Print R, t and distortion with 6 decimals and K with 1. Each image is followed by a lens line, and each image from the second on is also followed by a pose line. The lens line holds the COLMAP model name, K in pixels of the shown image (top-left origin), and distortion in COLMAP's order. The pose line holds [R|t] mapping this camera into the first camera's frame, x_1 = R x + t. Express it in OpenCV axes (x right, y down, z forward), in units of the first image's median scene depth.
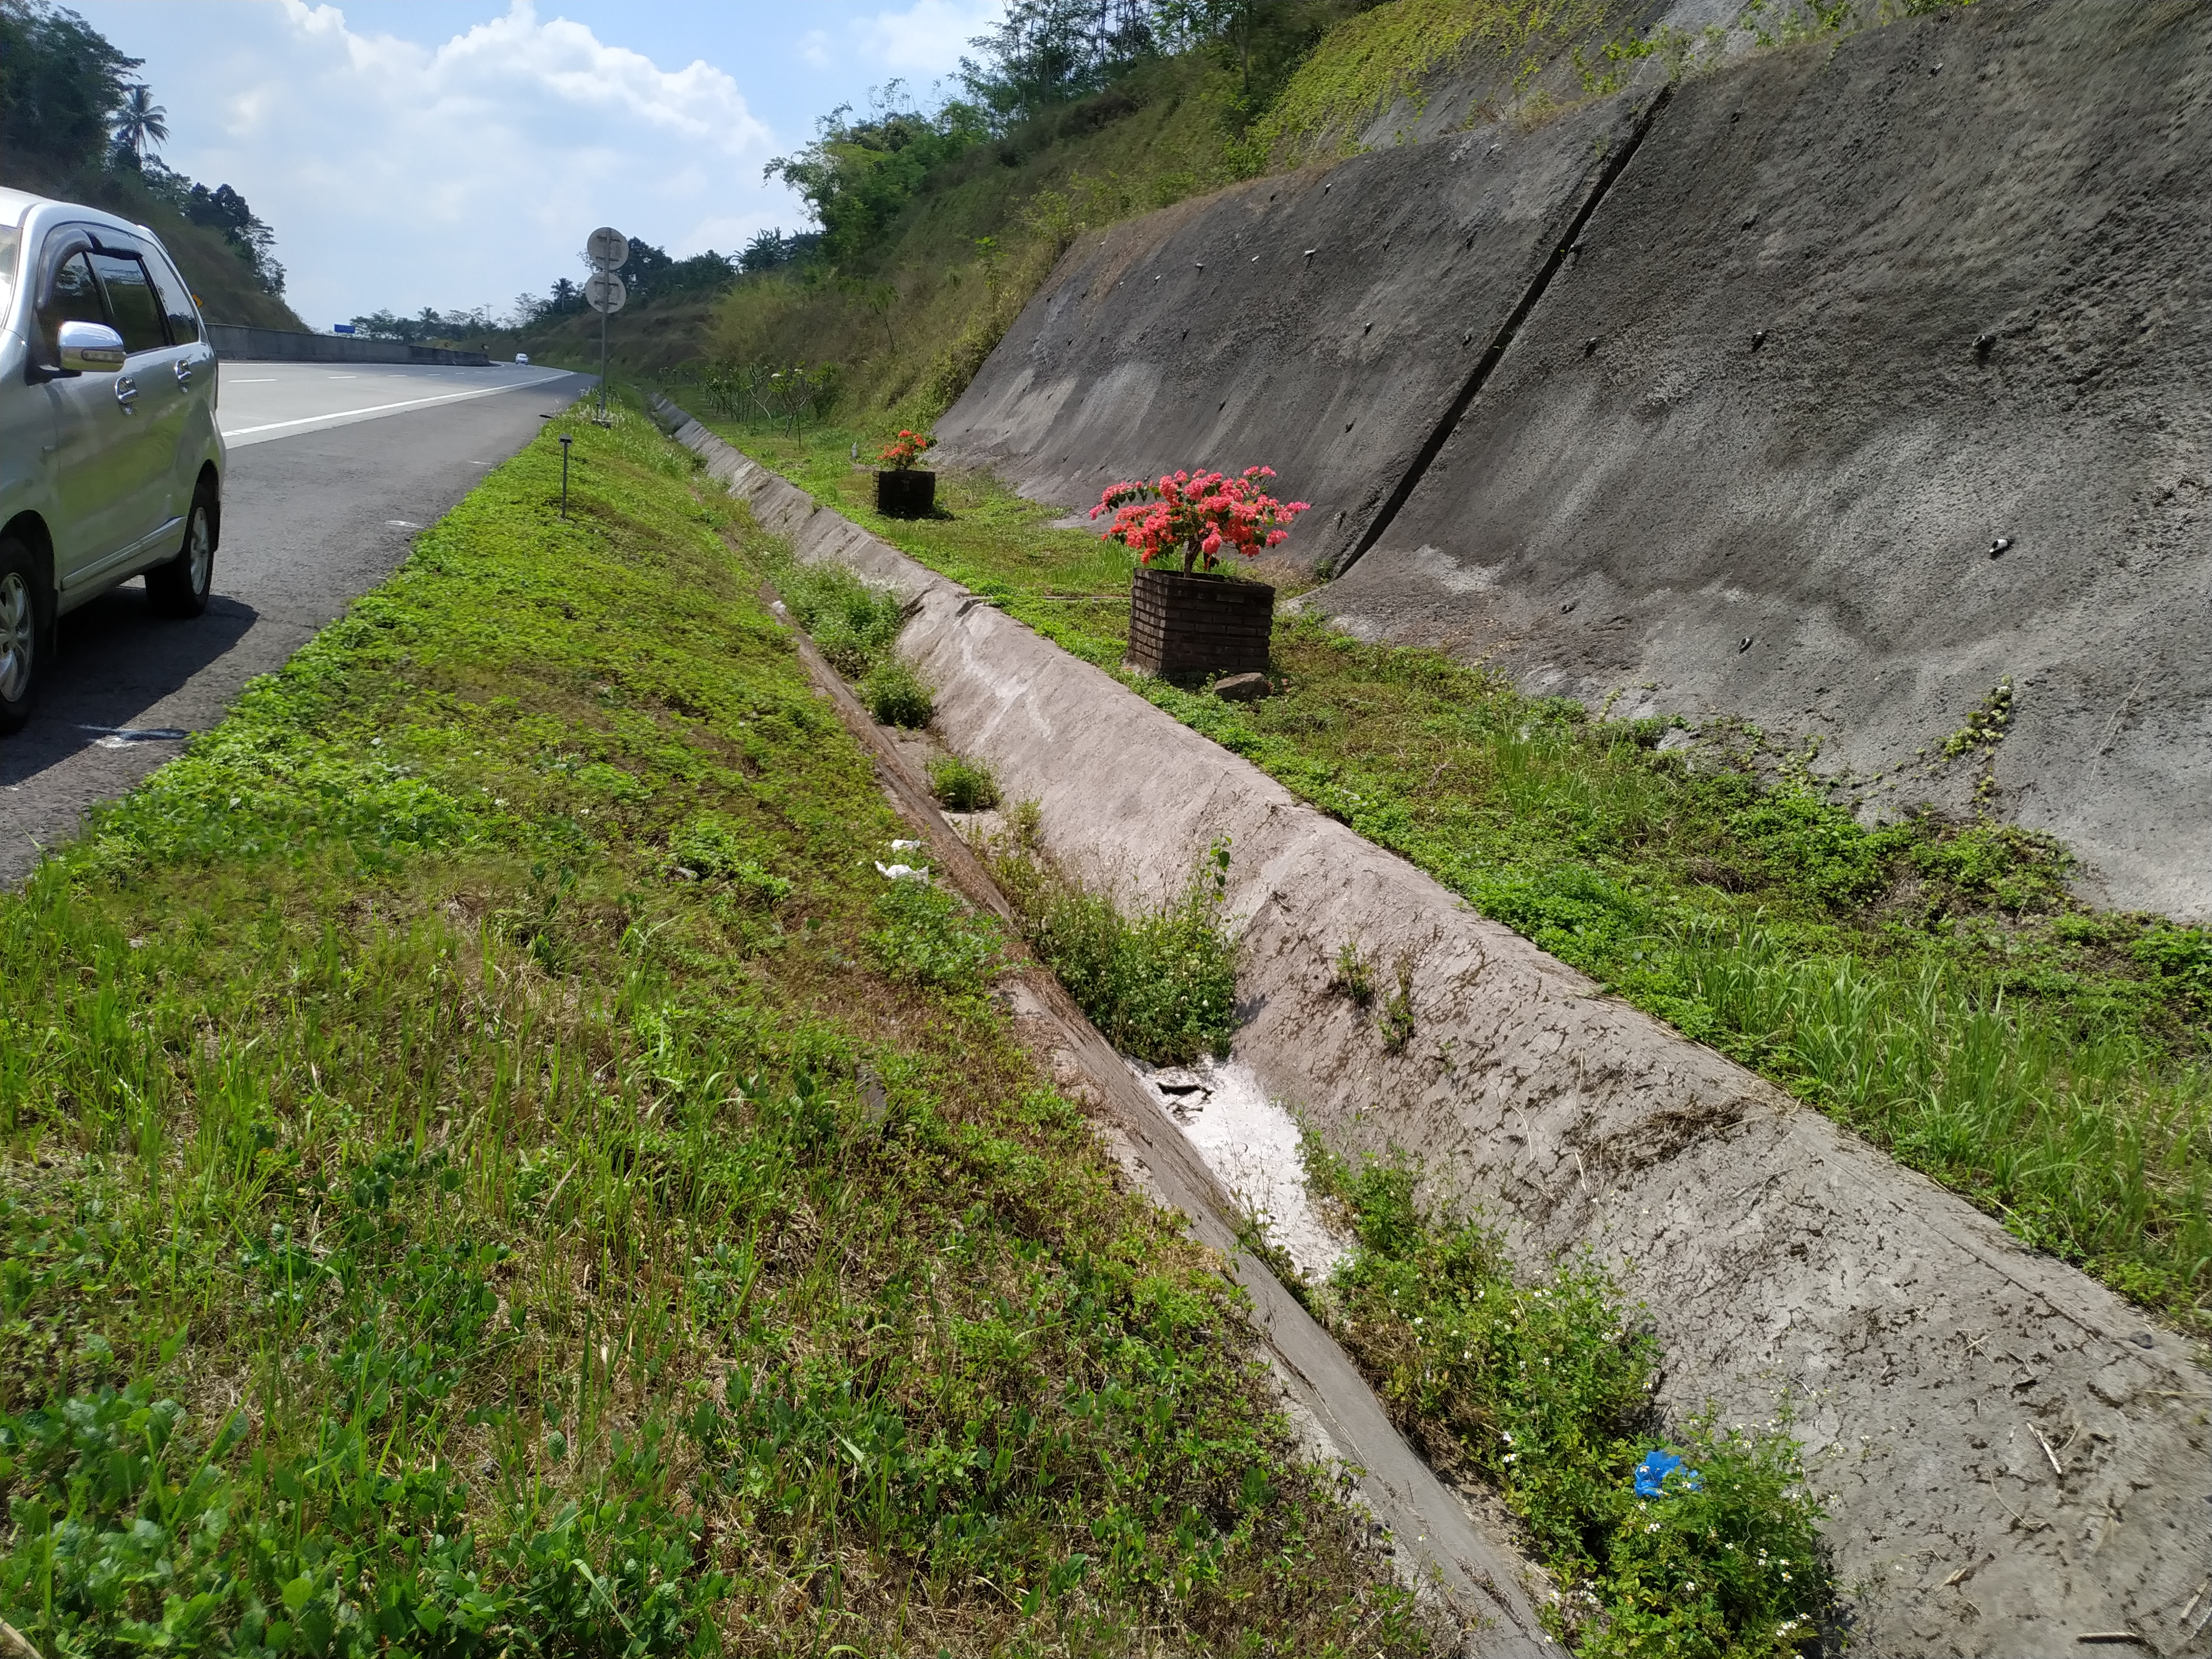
lens RADIAL K [[1540.6, 0, 1190.6], [0, 1540.6, 852.3], [0, 0, 1]] dist [0.022988, -0.047460]
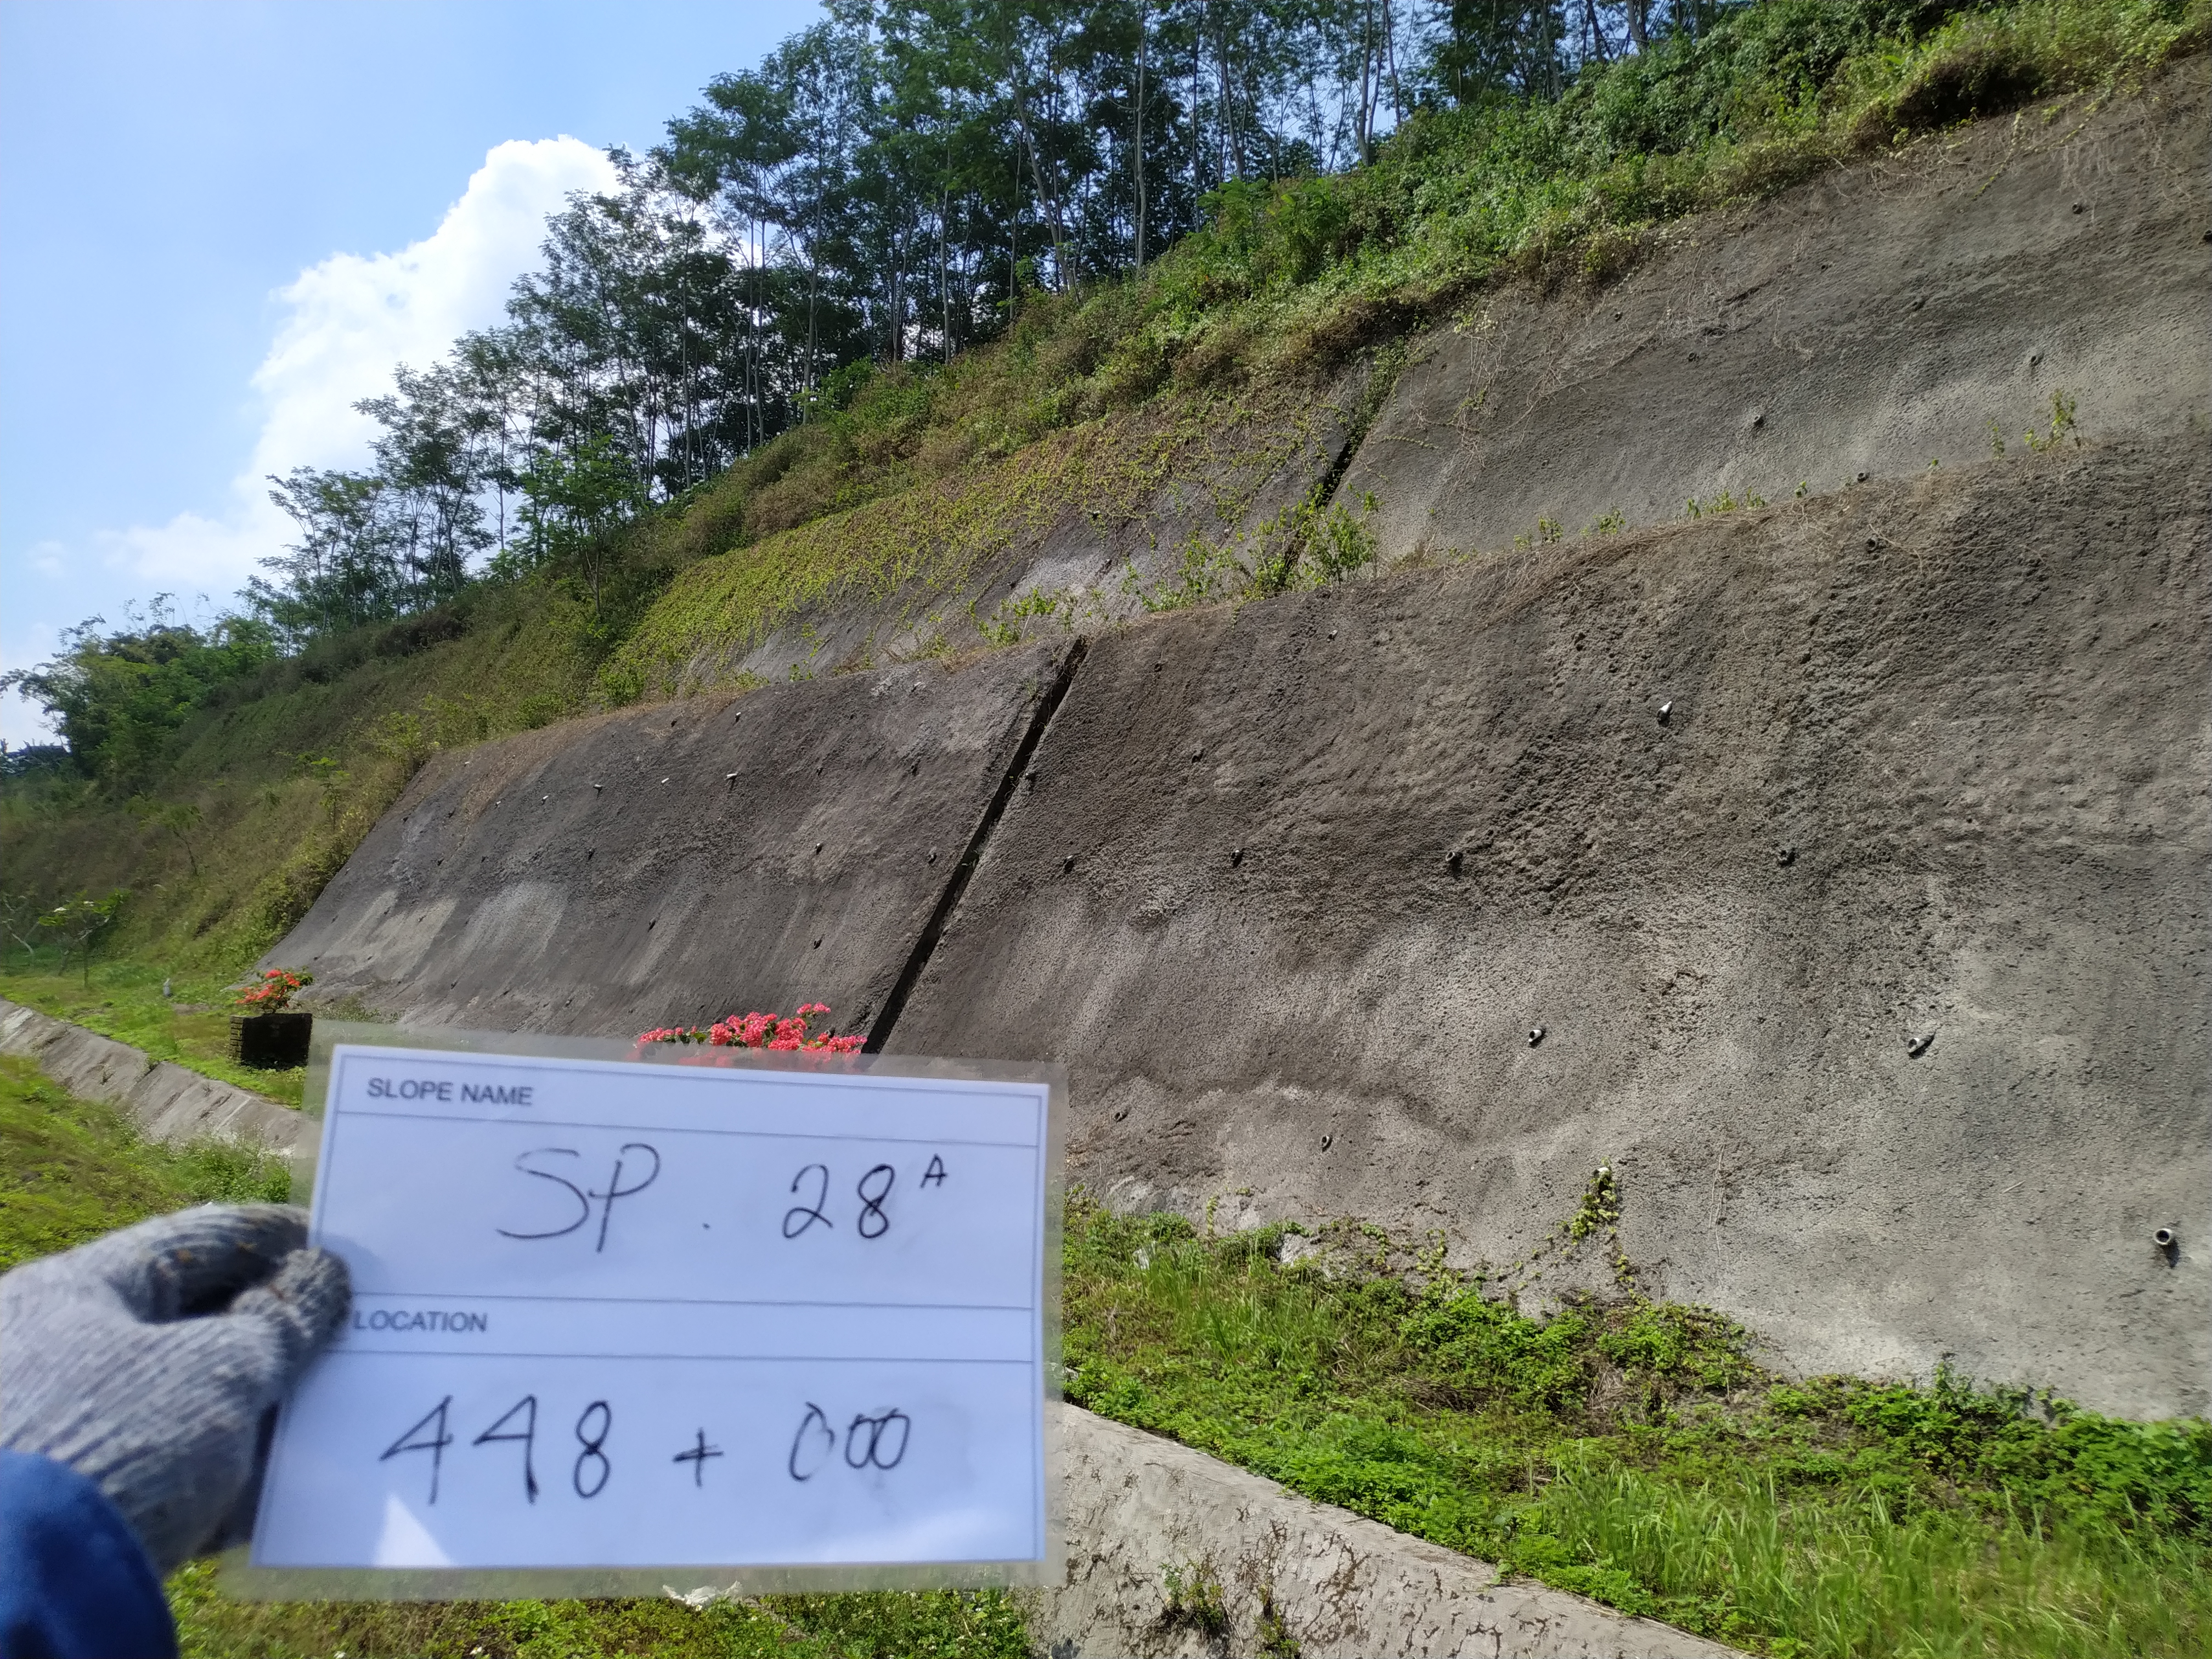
lens RADIAL K [[1540.6, 0, 1088.3], [0, 1540.6, 830.7], [0, 0, 1]] dist [0.022988, -0.047460]
pose [[0.928506, -0.037171, 0.369451, -0.139238], [0.150064, 0.947667, -0.281796, -0.051926], [-0.339642, 0.317090, 0.885492, 0.046872]]
